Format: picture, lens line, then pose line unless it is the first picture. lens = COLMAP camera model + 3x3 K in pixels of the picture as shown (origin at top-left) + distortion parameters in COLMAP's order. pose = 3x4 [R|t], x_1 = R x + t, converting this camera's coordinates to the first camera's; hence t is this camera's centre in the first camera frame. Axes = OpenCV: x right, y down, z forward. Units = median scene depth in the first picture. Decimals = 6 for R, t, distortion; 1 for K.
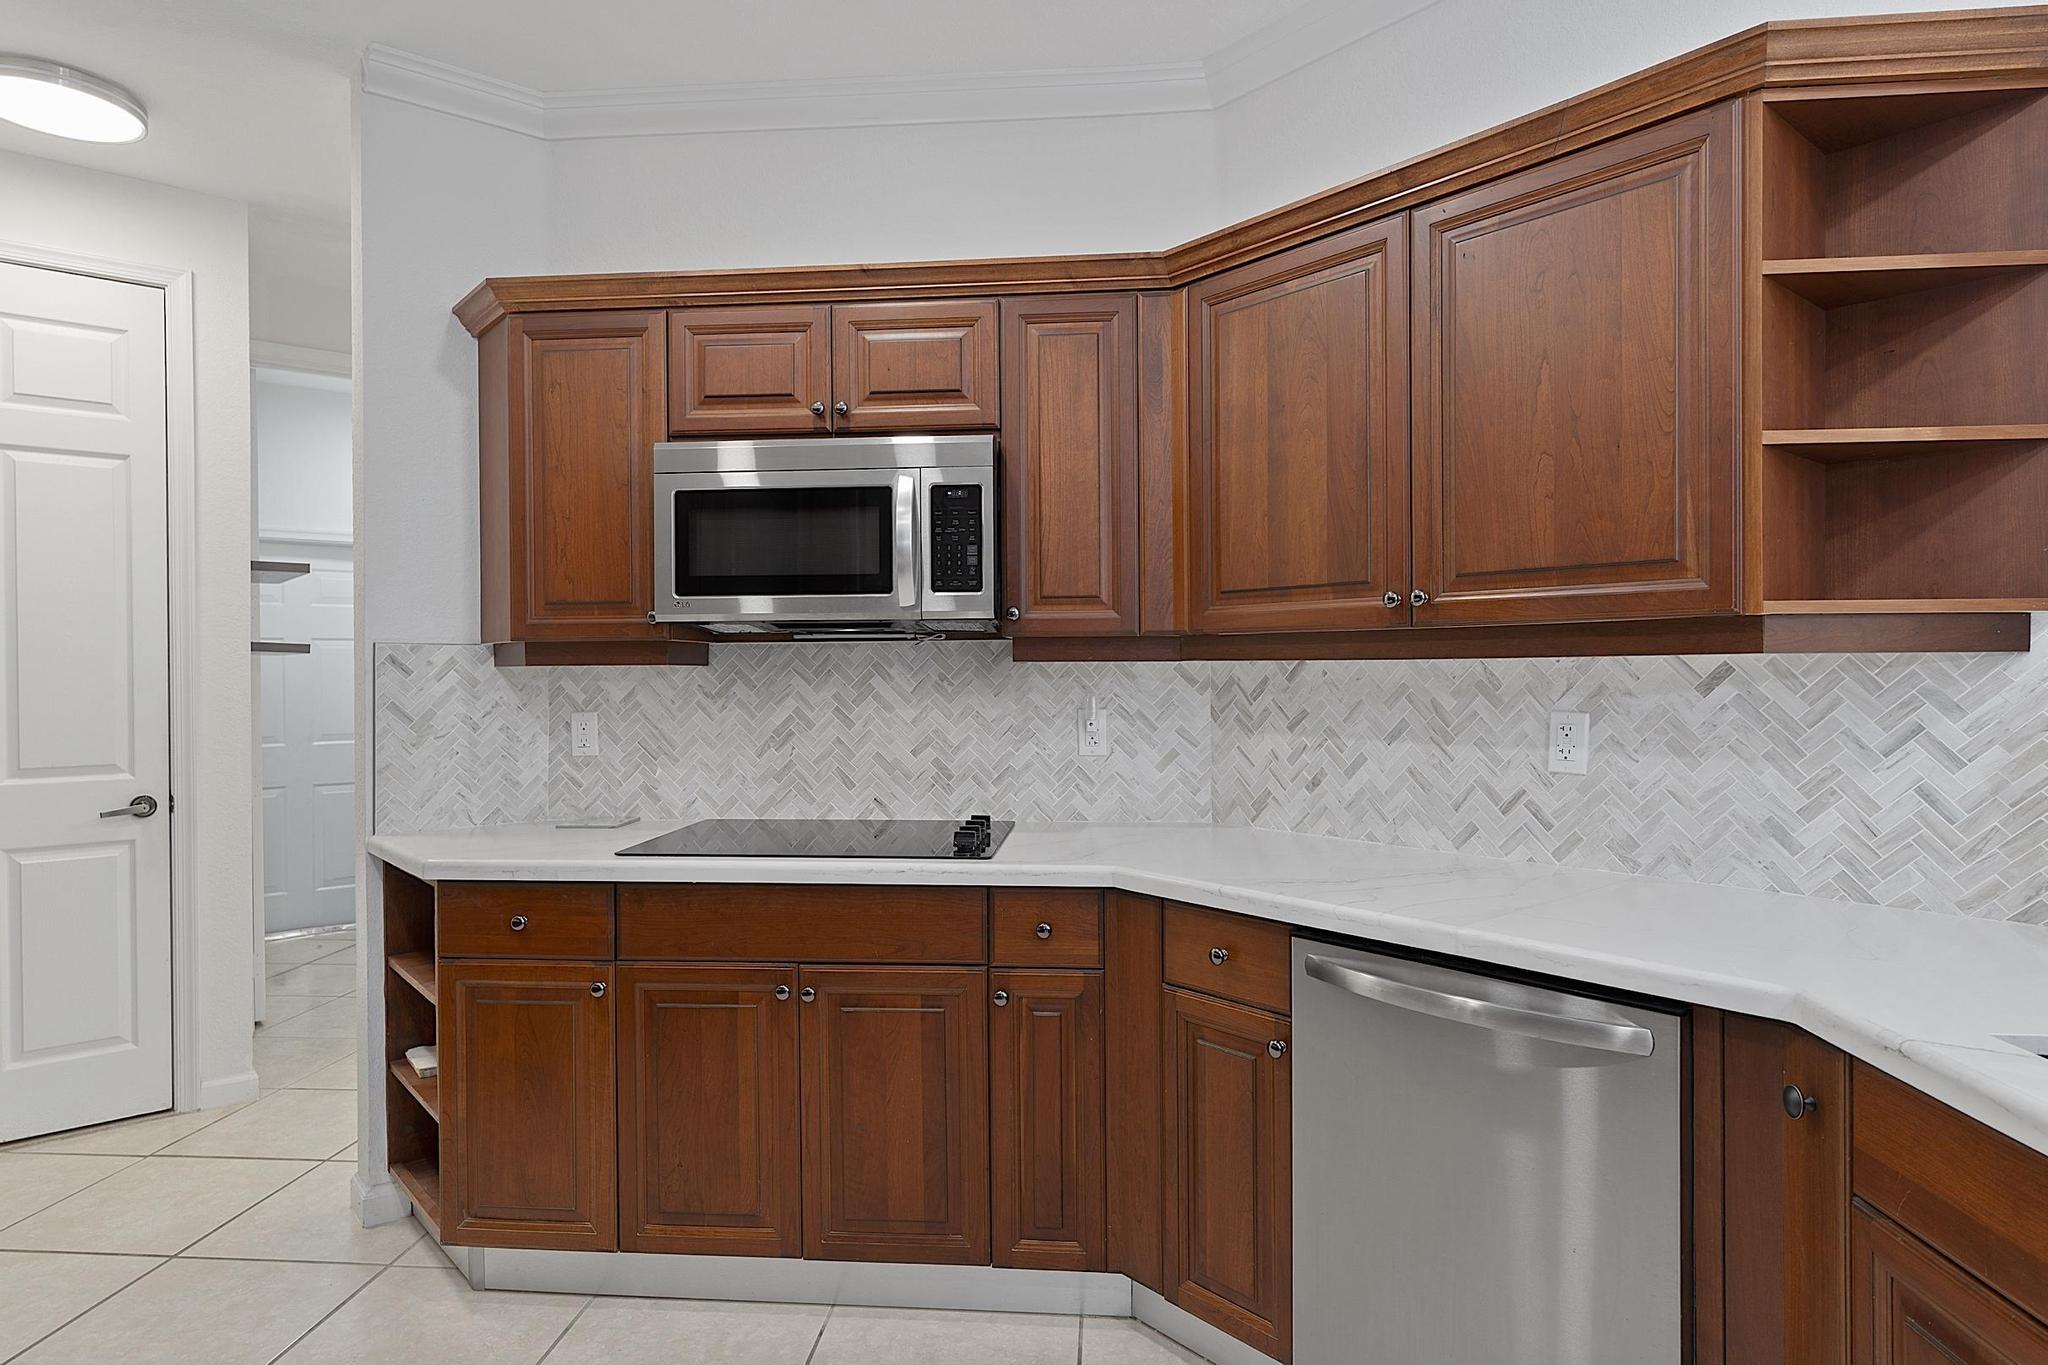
lens RADIAL K [[1151.3, 0, 1008.5], [0, 1151.3, 677.5], [0, 0, 1]] dist [-0.002415, 0.002241]
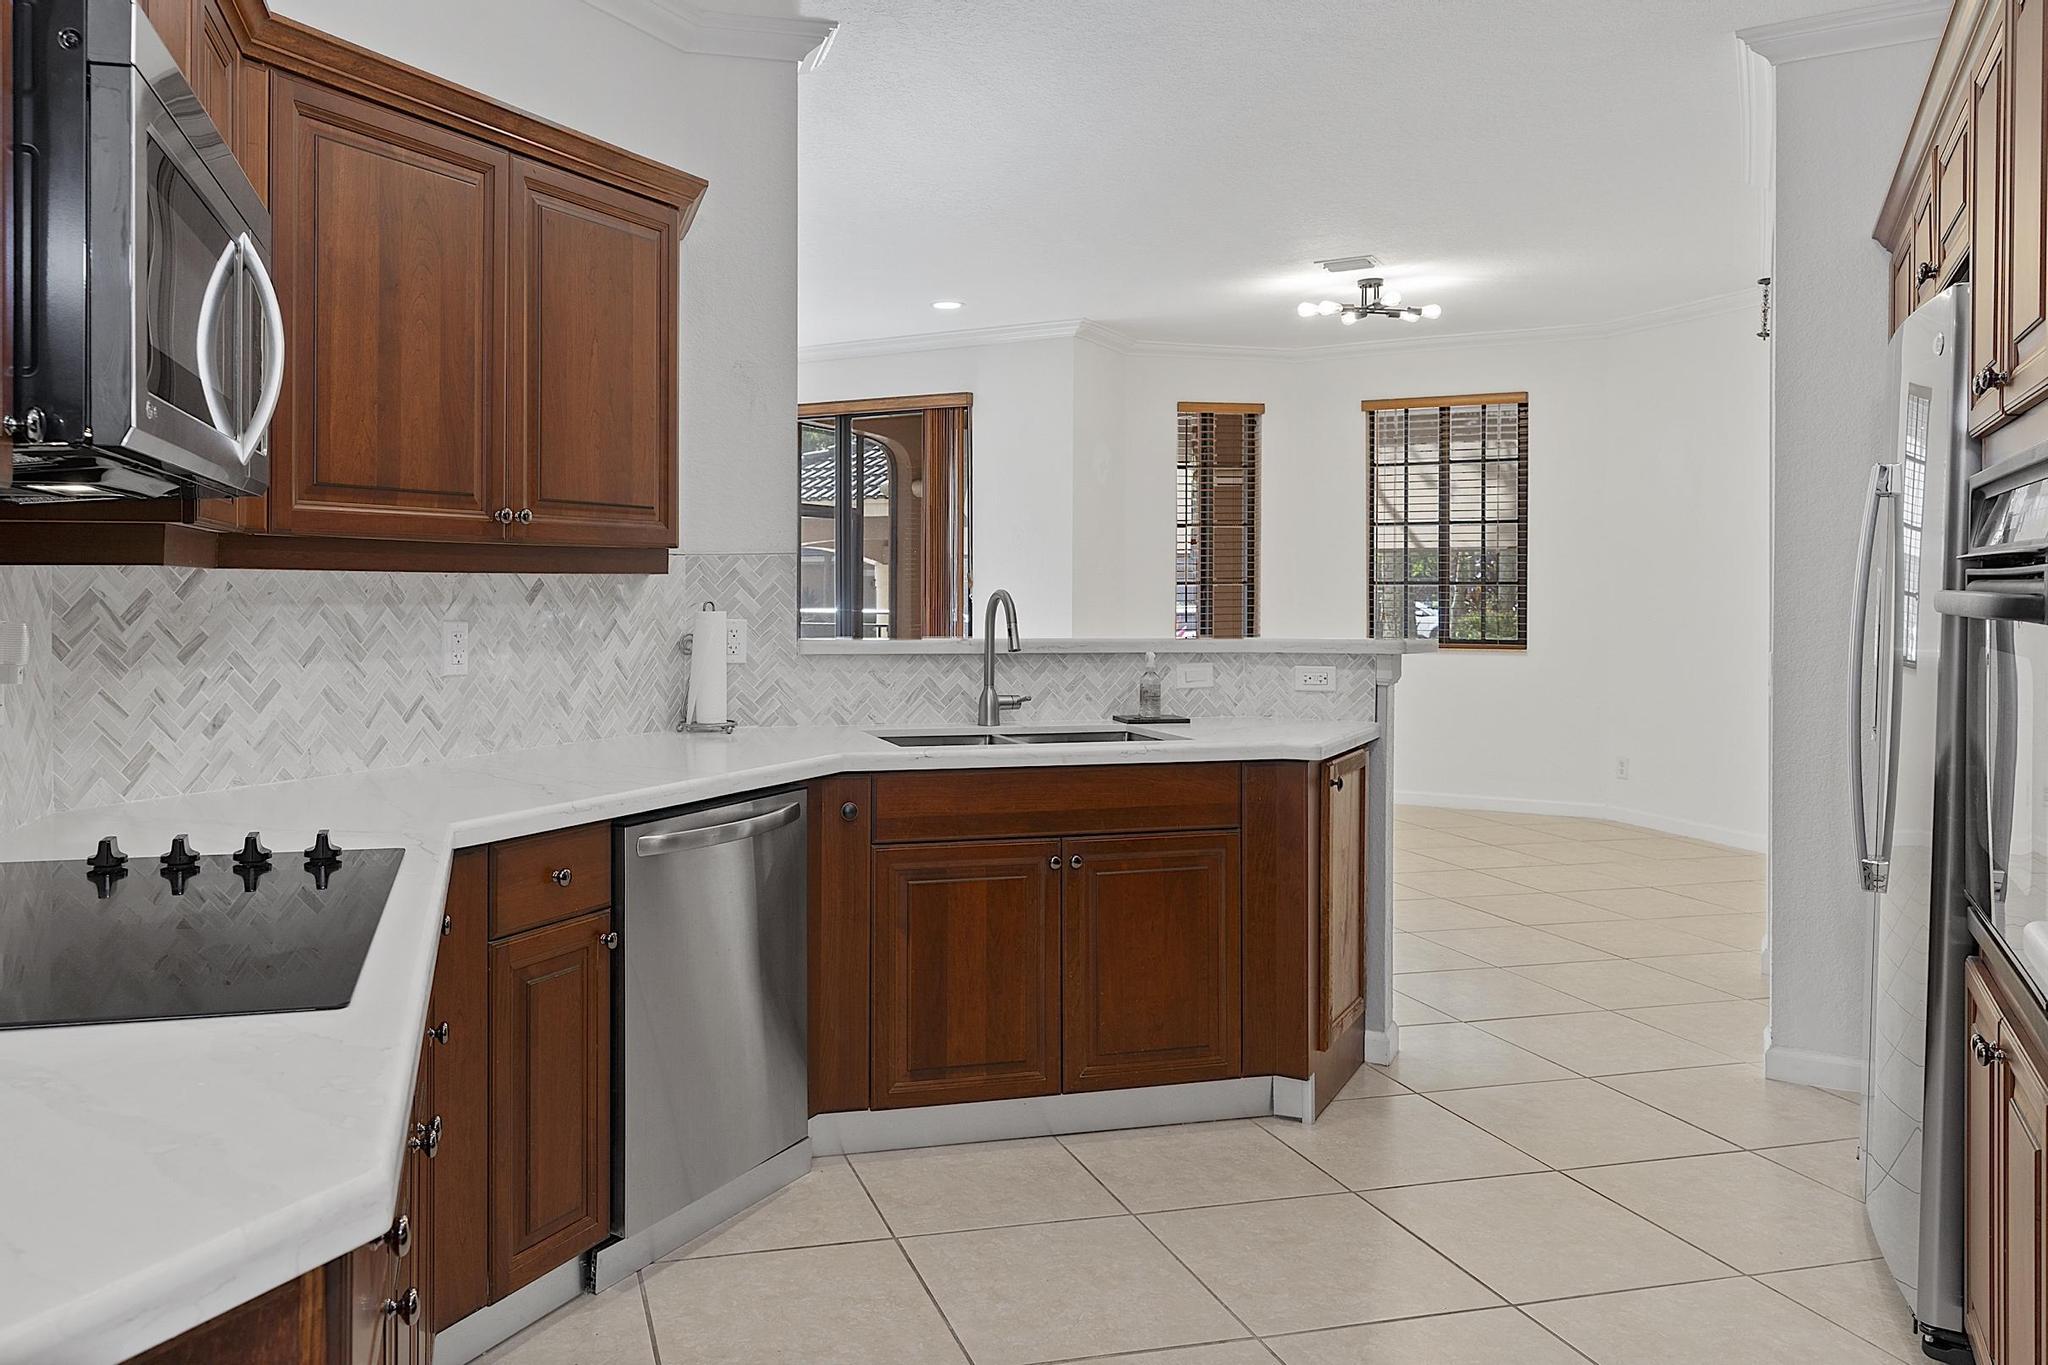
lens RADIAL K [[1510.5, 0, 815.2], [0, 1510.5, 590.5], [0, 0, 1]] dist [0.000379, 0.006866]
pose [[-0.309087, 0.001696, 0.951032, -0.863905], [0.005851, 0.999983, 0.000119, 0.001520], [-0.951016, 0.005601, -0.309092, 0.941076]]
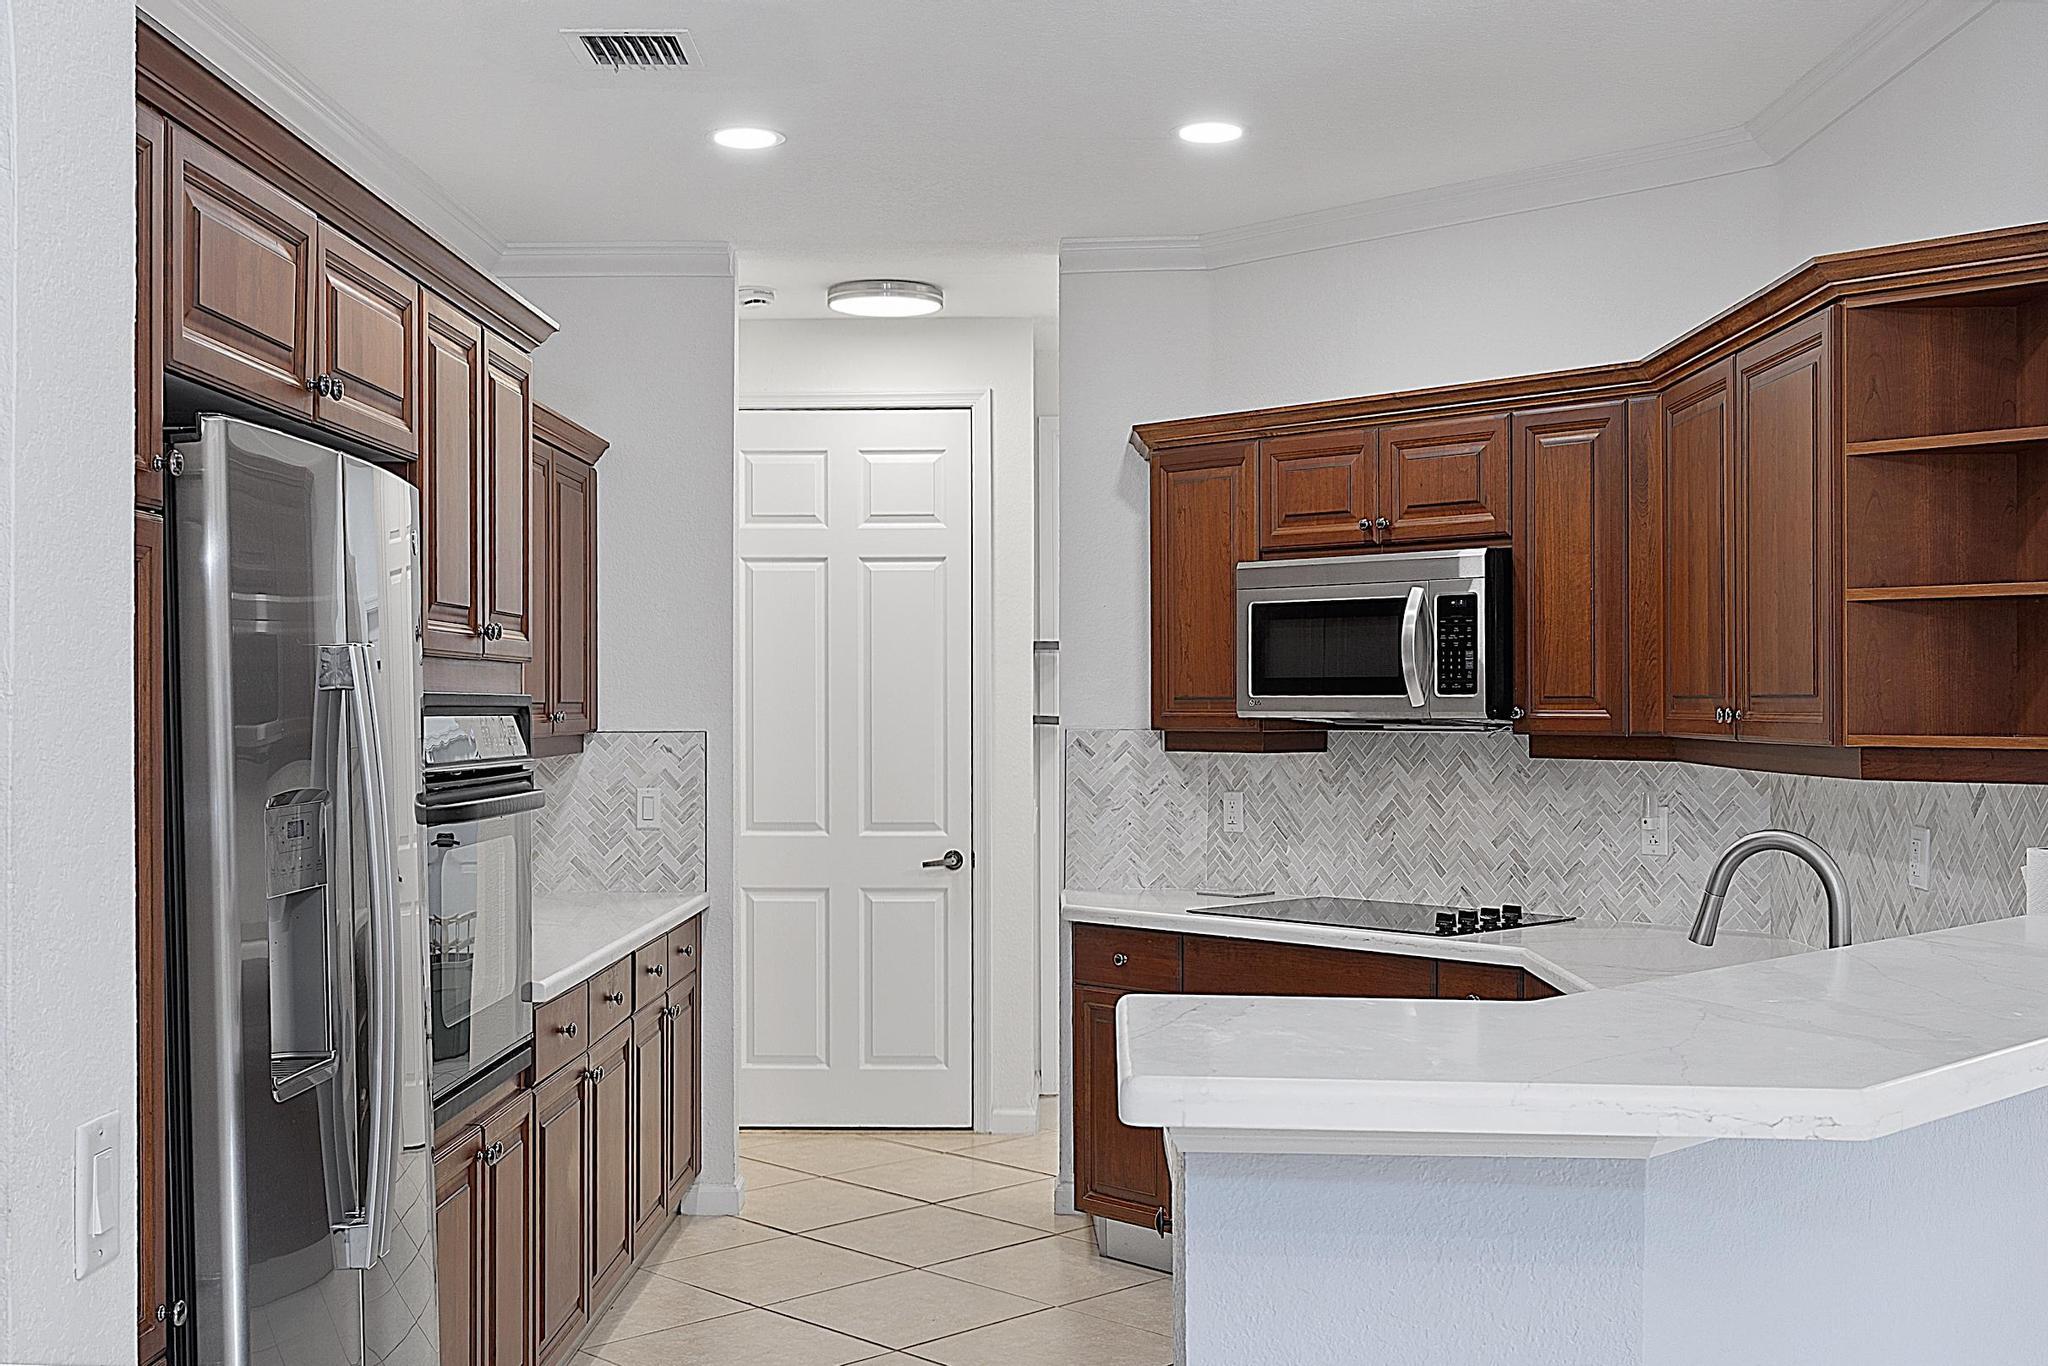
lens RADIAL K [[2117.1, 0, 1002.1], [0, 2117.1, 684.7], [0, 0, 1]] dist [0.004523, 0.000000]
pose [[0.751591, -0.000783, -0.659629, 0.922918], [-0.007594, 0.999923, -0.009841, -0.058296], [0.659586, 0.012406, 0.751527, -0.761048]]
